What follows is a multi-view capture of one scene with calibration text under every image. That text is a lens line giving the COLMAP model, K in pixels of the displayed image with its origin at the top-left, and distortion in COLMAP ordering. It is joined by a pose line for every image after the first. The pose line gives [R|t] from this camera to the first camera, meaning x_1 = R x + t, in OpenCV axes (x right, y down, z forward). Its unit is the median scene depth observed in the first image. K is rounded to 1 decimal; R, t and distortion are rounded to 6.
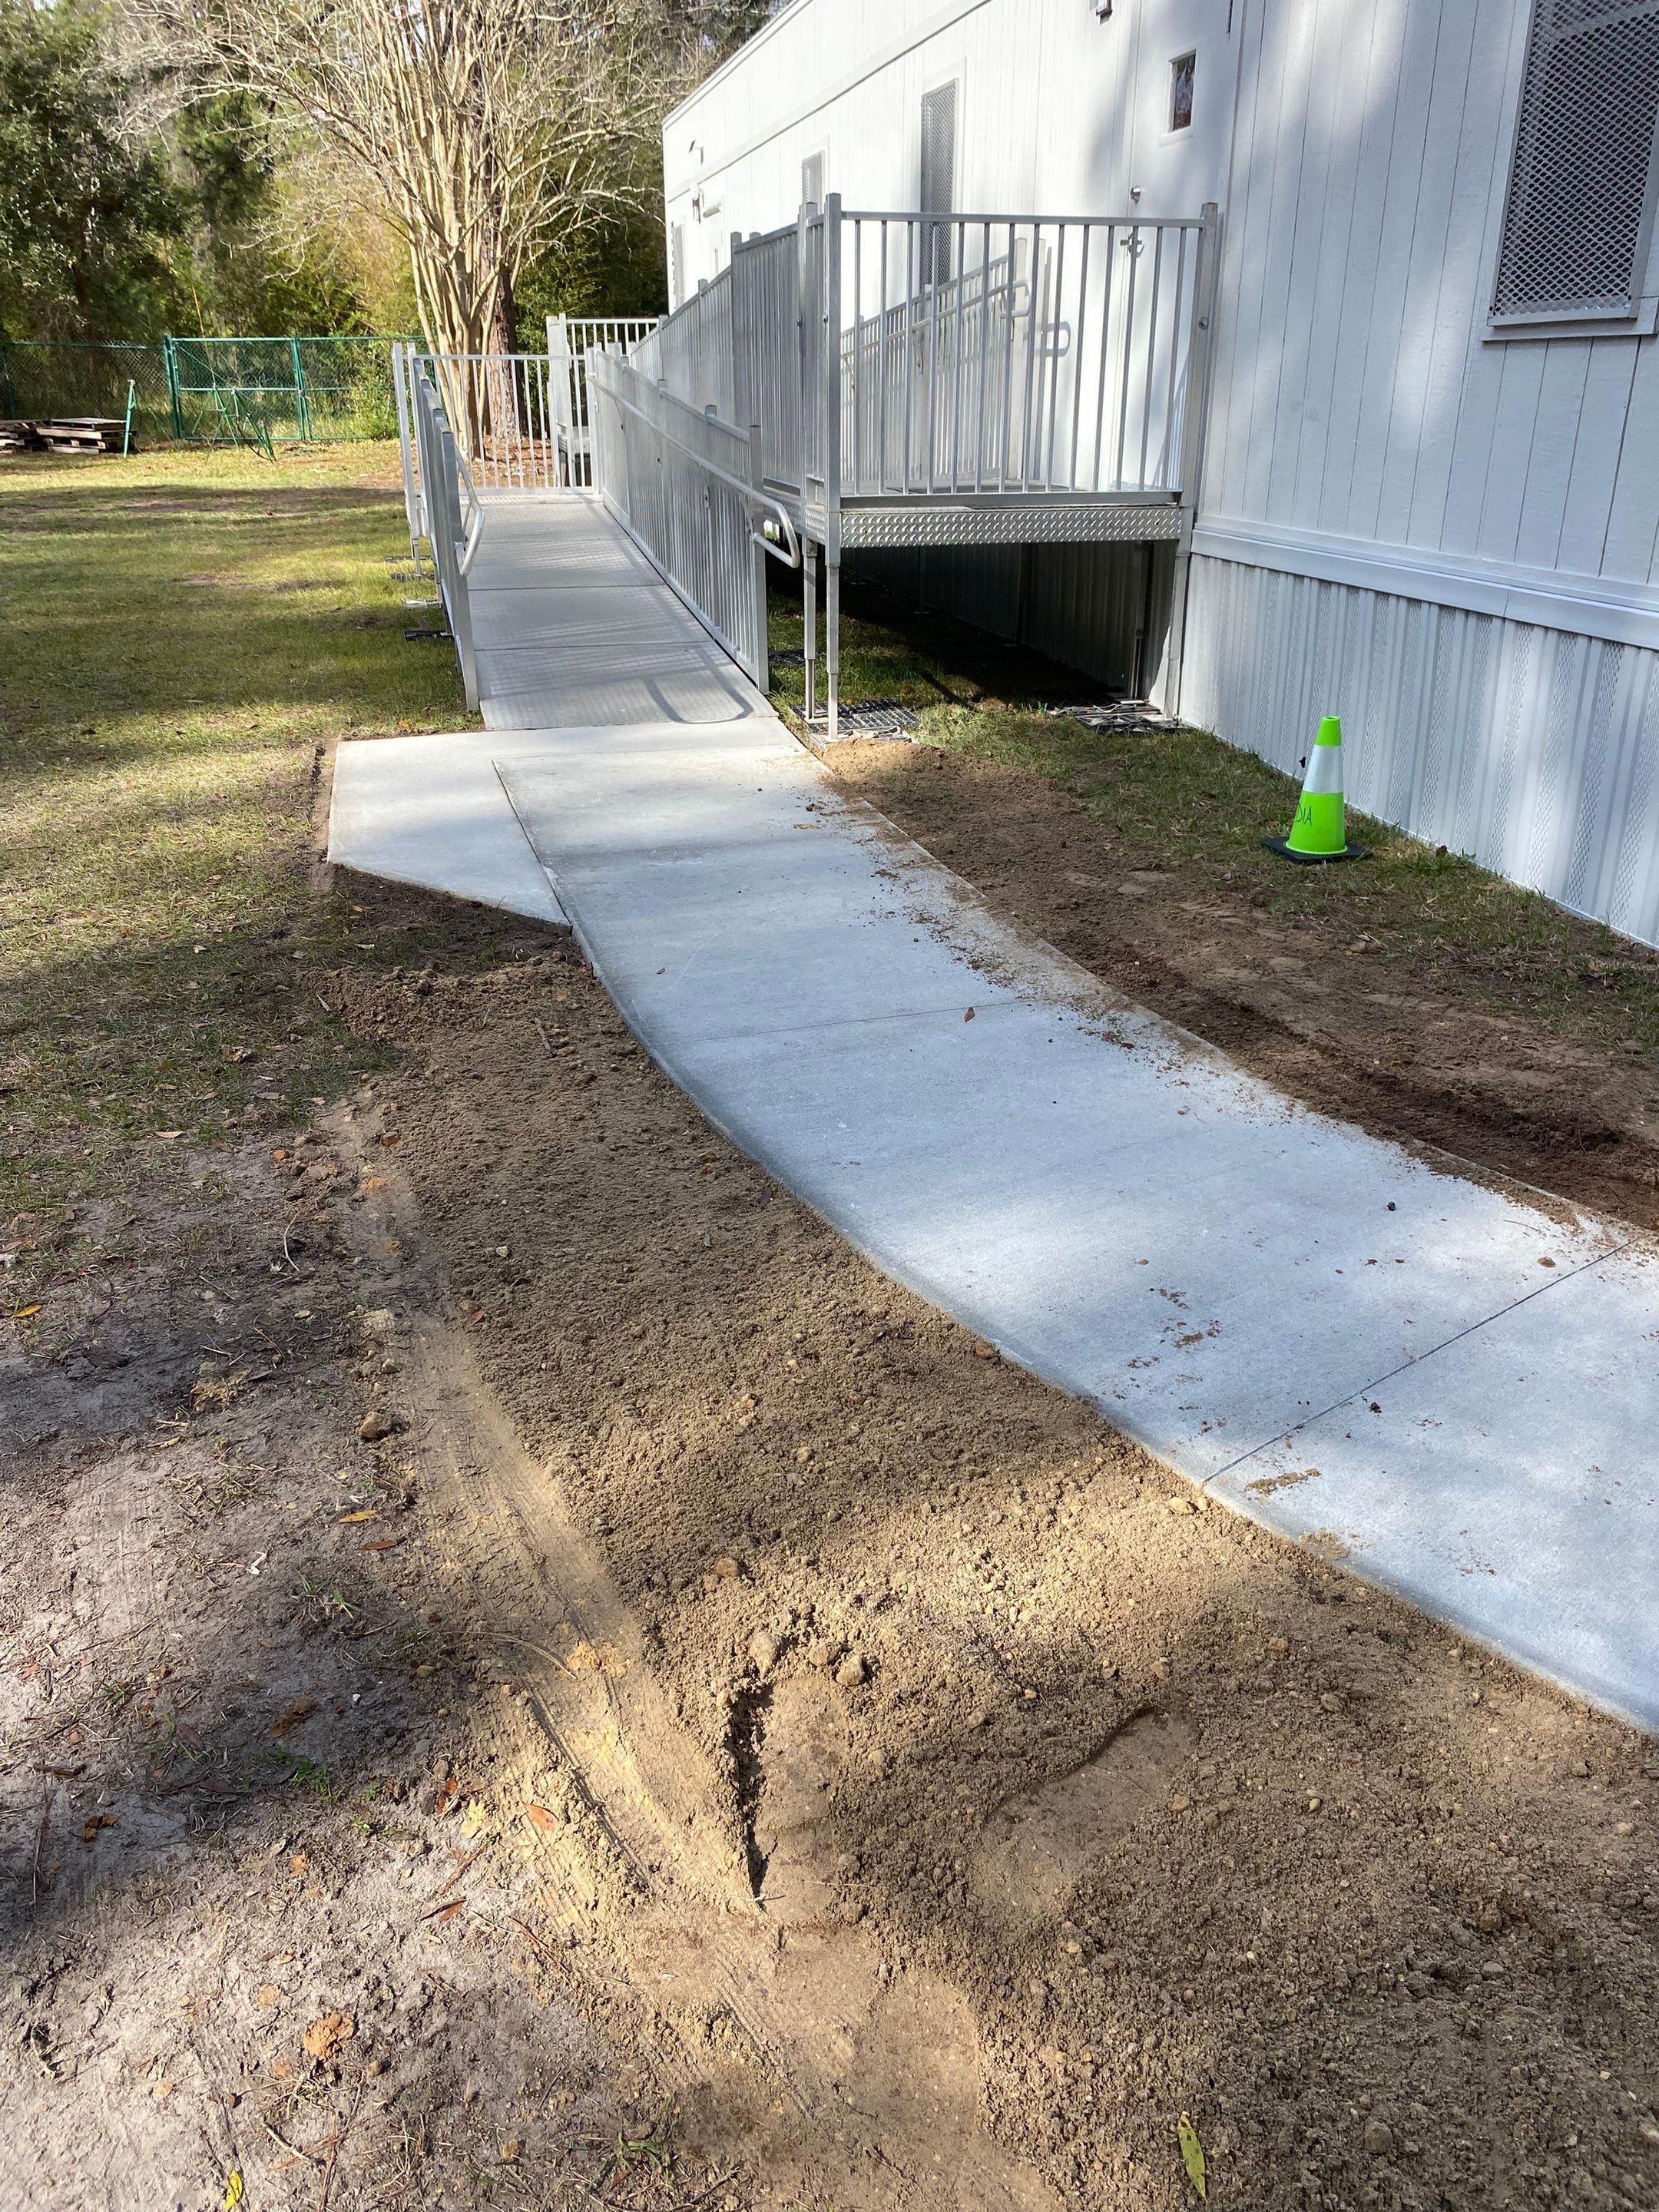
lens RADIAL K [[1709.9, 0, 808.6], [0, 1709.9, 1097.9], [0, 0, 1]] dist [-0.001560, -0.005075]
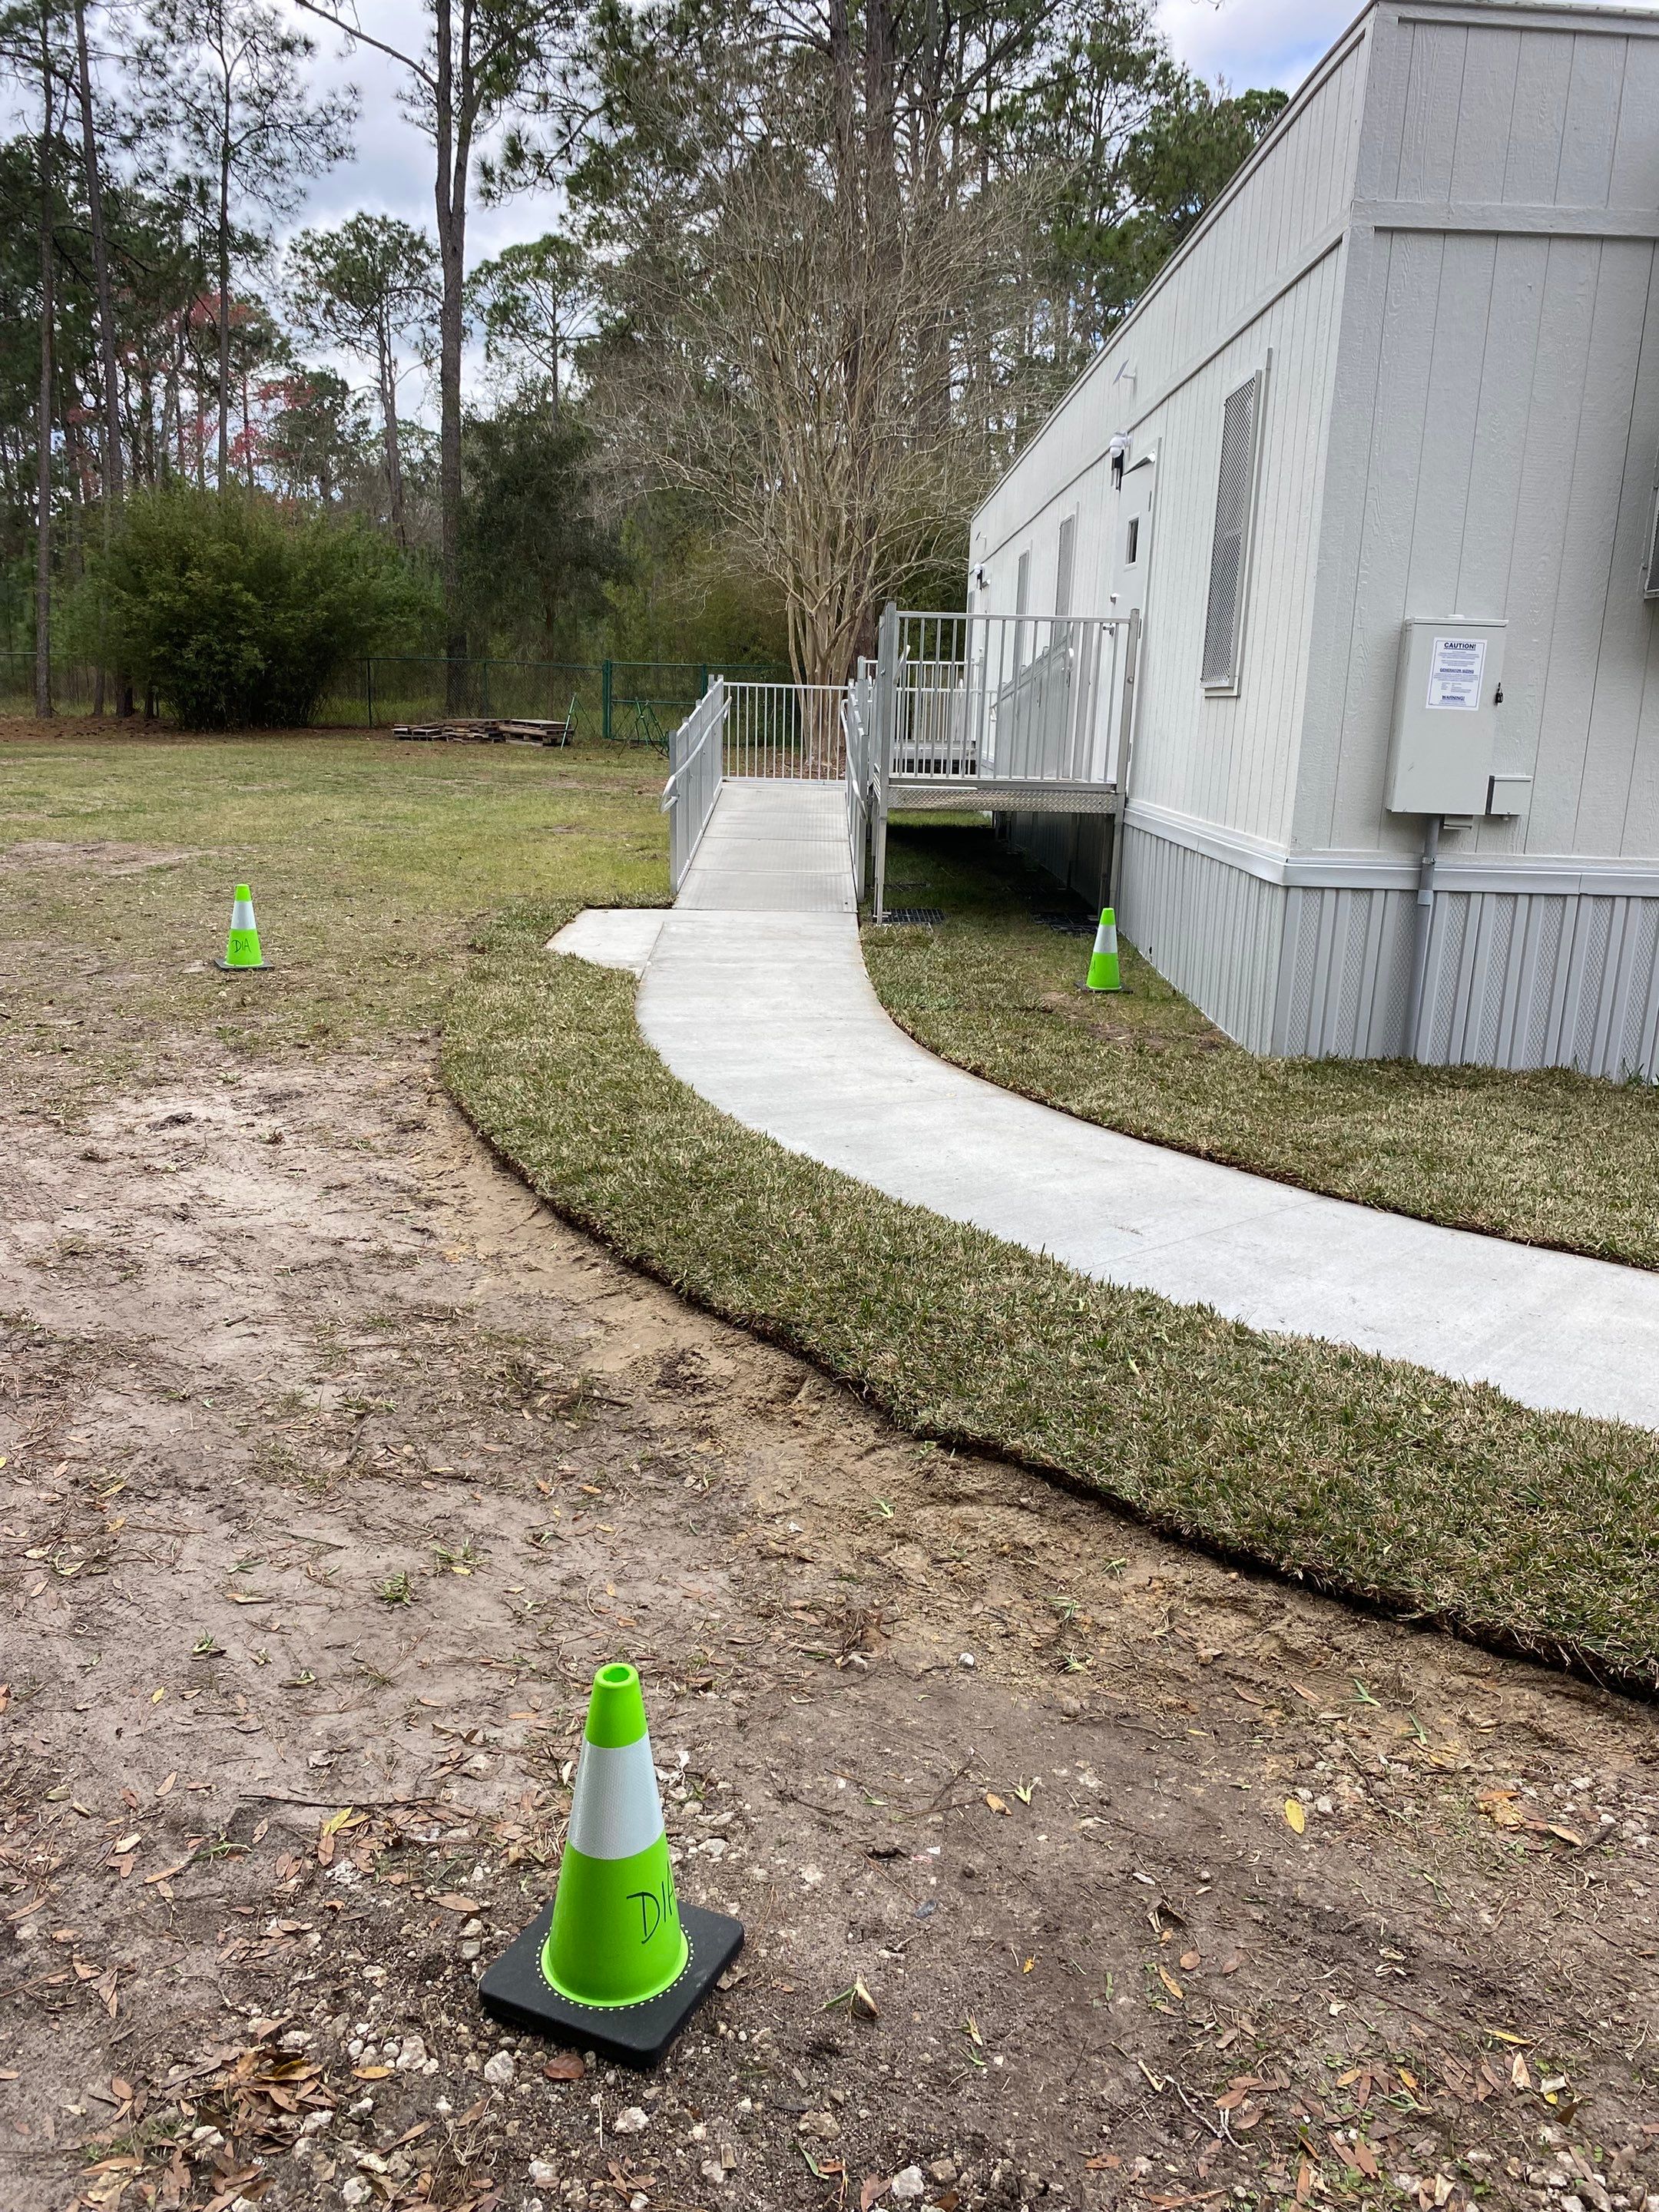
lens RADIAL K [[1704.4, 0, 830.6], [0, 1704.4, 1111.1], [0, 0, 1]] dist [0.000999, 0.007309]
pose [[0.972754, 0.085092, -0.215659, 0.106321], [-0.119270, 0.981347, -0.150775, 0.063355], [0.198807, 0.172388, 0.964758, -0.154763]]
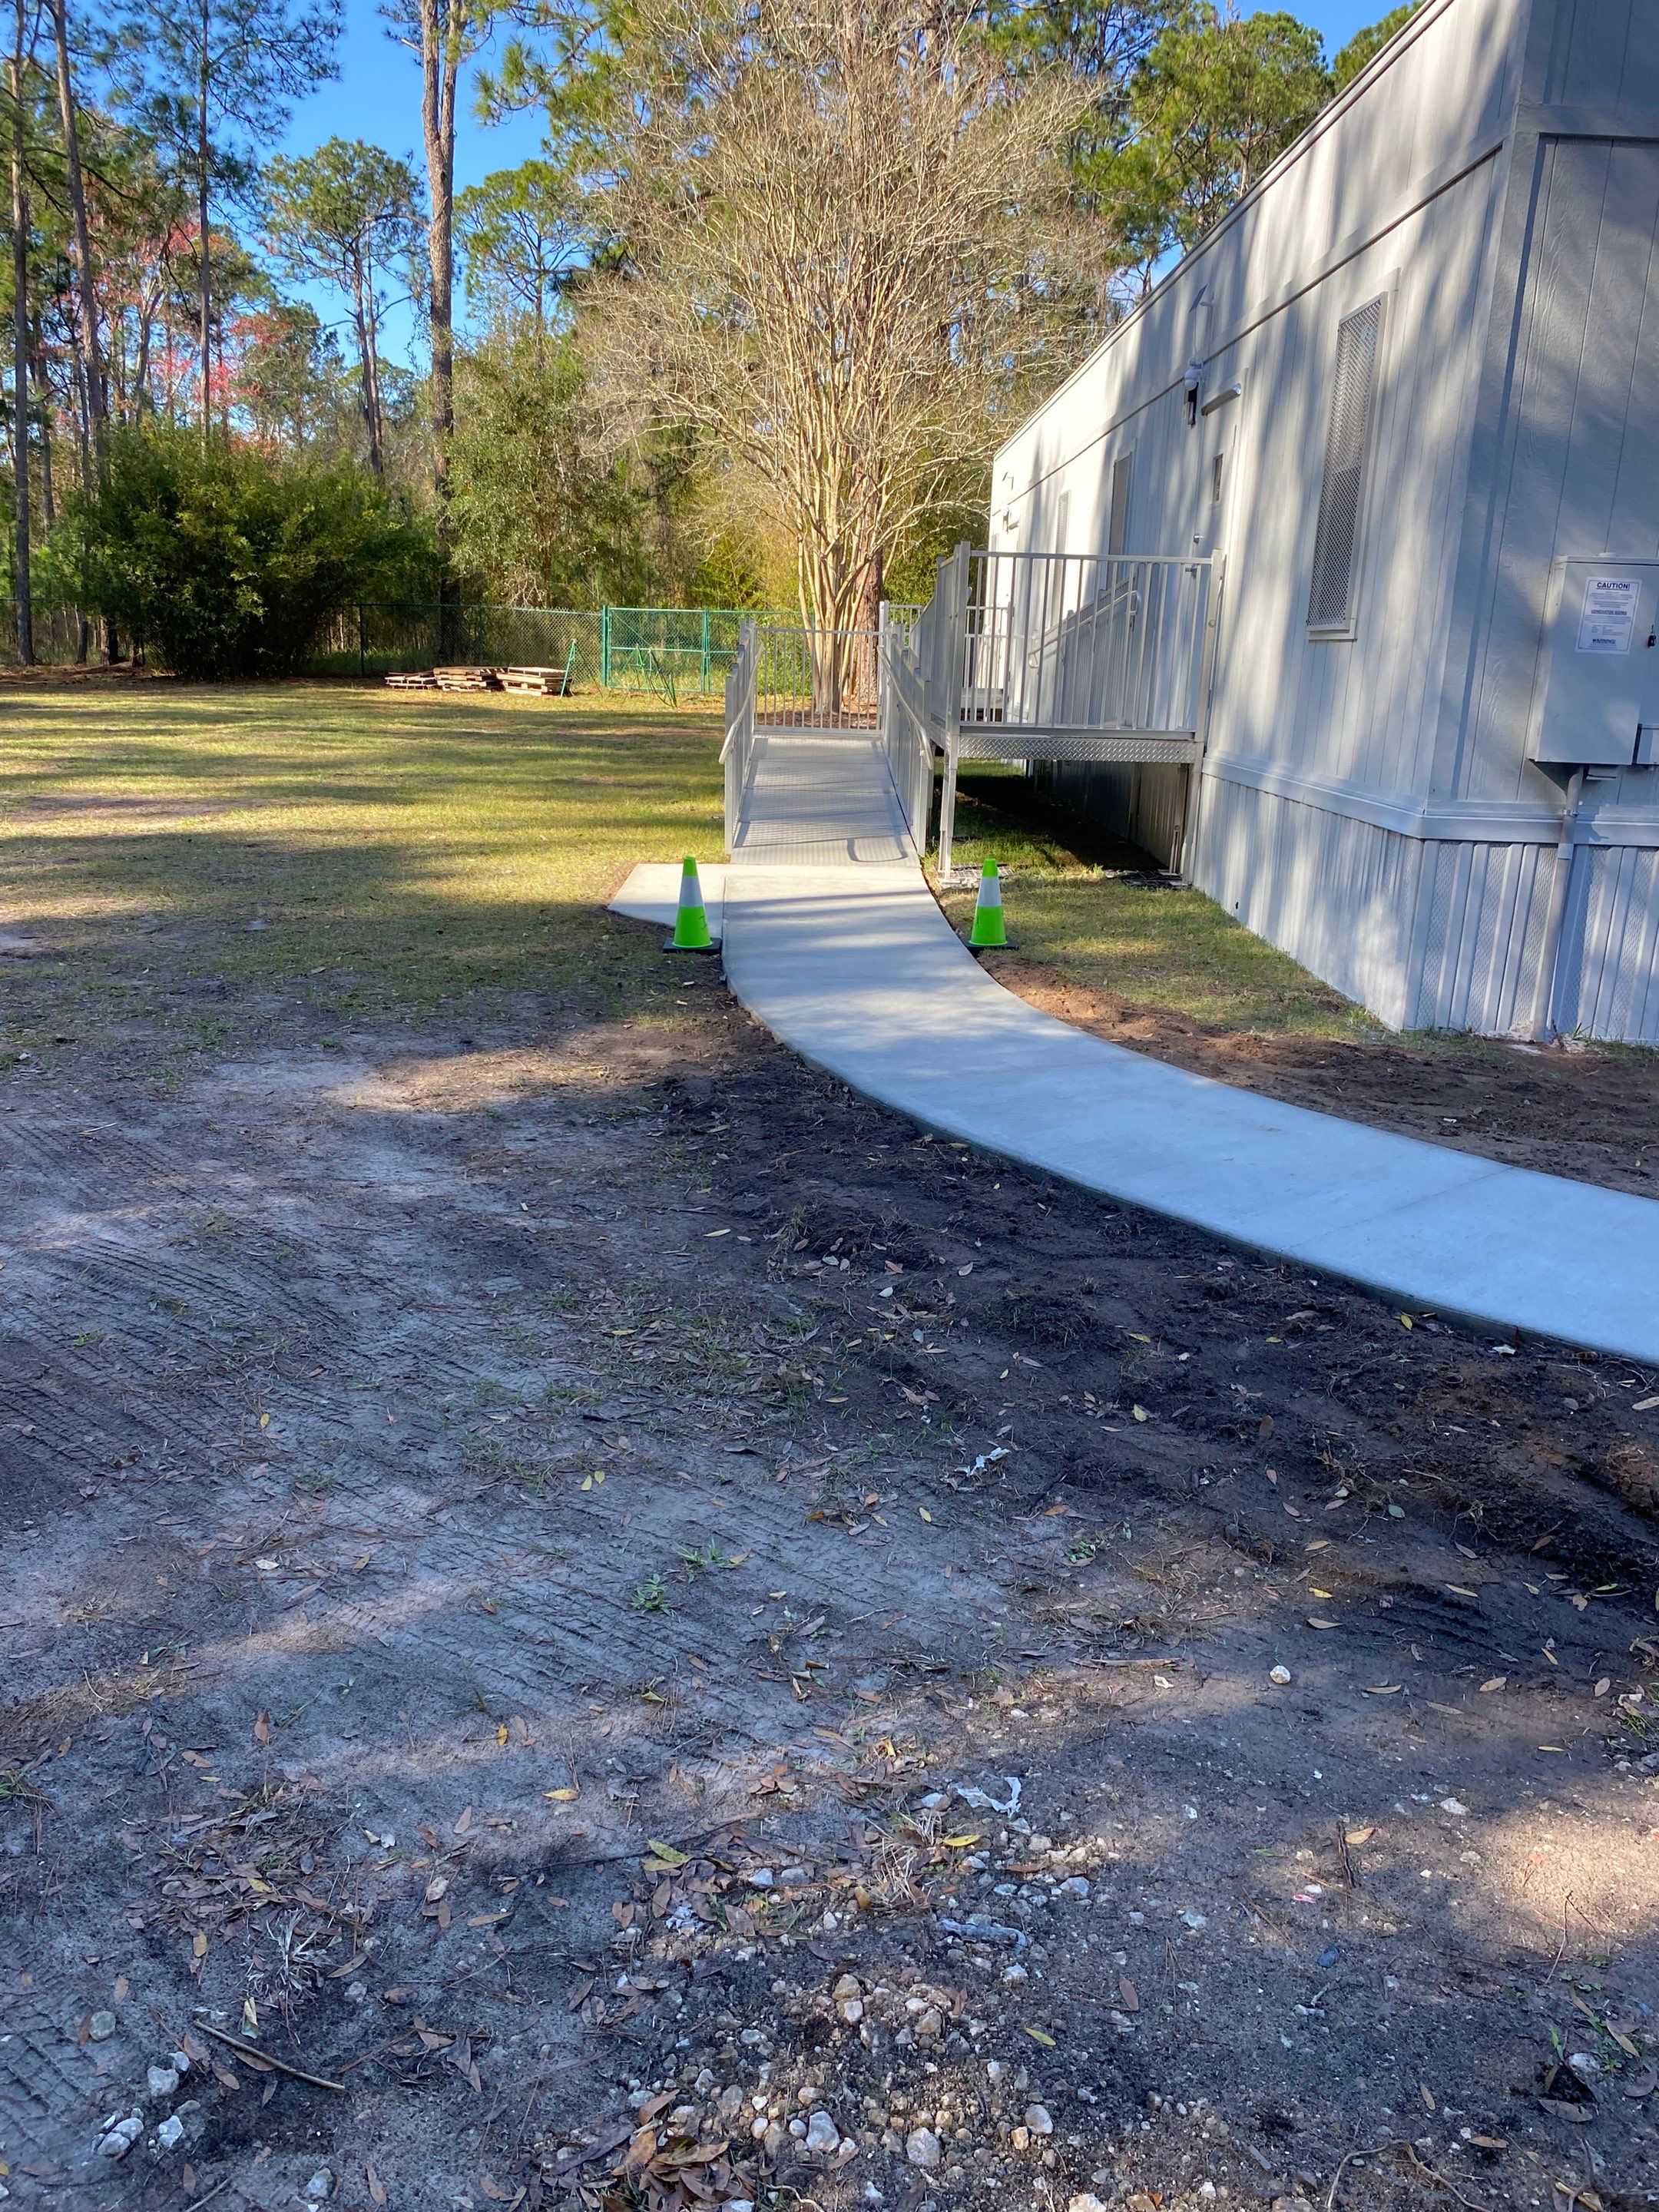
lens RADIAL K [[1677.0, 0, 835.0], [0, 1677.0, 1167.4], [0, 0, 1]] dist [0.002419, -0.005713]
pose [[0.976857, 0.094125, -0.192069, 0.075267], [-0.113160, 0.989433, -0.090647, 0.062066], [0.181507, 0.110284, 0.977186, -0.146303]]
